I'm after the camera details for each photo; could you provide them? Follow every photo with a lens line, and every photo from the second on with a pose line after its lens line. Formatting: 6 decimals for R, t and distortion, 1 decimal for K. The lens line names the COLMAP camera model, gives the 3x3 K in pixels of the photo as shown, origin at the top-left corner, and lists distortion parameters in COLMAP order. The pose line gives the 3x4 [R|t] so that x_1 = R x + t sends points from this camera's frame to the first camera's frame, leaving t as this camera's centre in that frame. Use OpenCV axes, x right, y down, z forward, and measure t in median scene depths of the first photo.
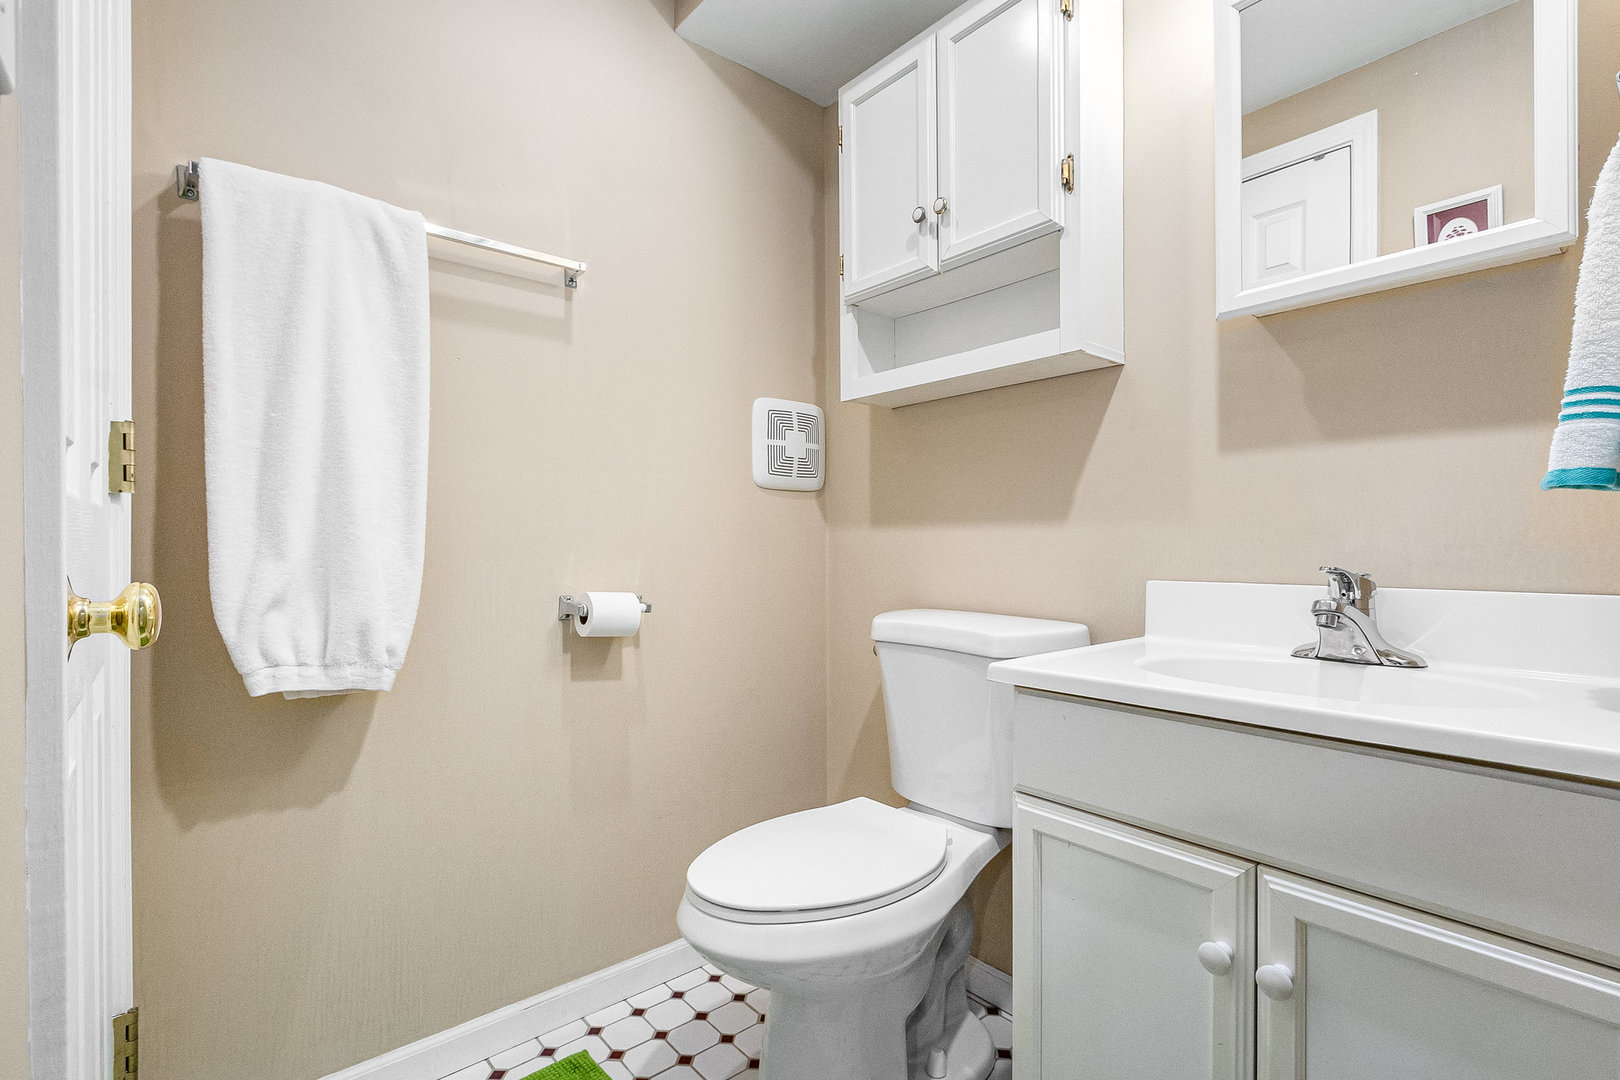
lens RADIAL K [[729.9, 0, 810.0], [0, 729.9, 540.0], [0, 0, 1]] dist [0.002451, 0.000054]
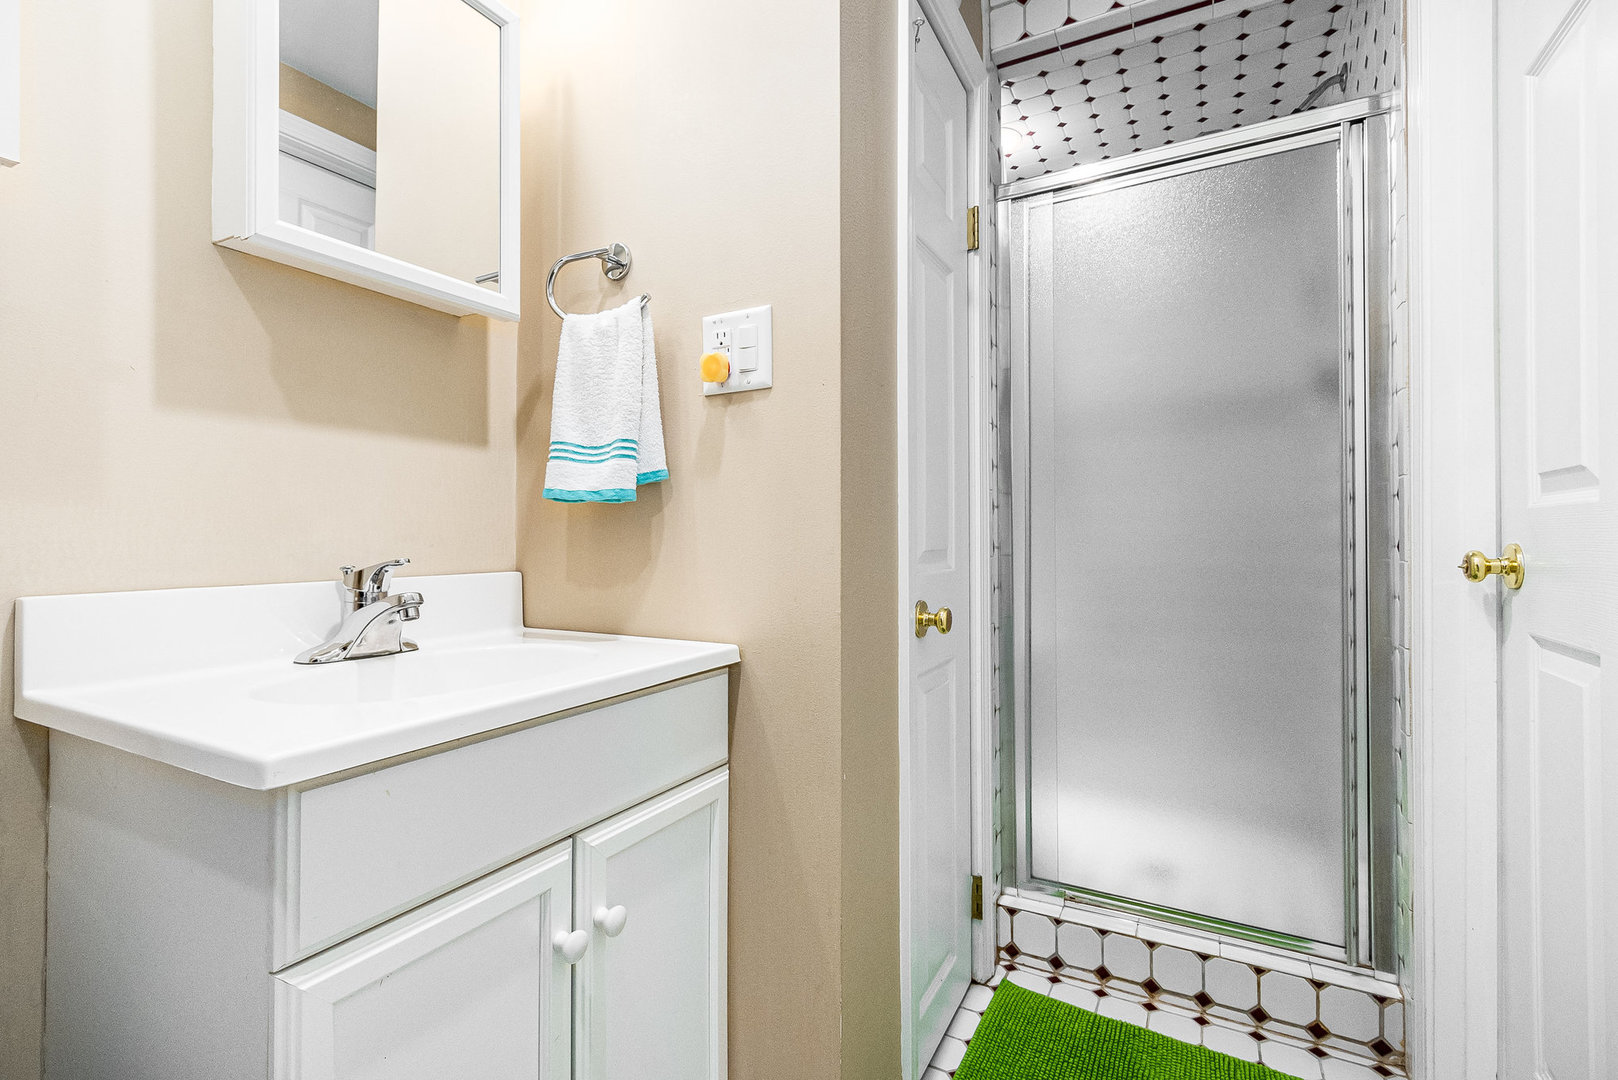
lens RADIAL K [[747.2, 0, 807.4], [0, 747.2, 536.3], [0, 0, 1]] dist [0.009949, 0.000102]
pose [[-0.393618, 0.006863, 0.919248, -0.433632], [-0.001279, 0.999967, -0.008013, 0.008319], [-0.919273, -0.004330, -0.393597, 0.895424]]
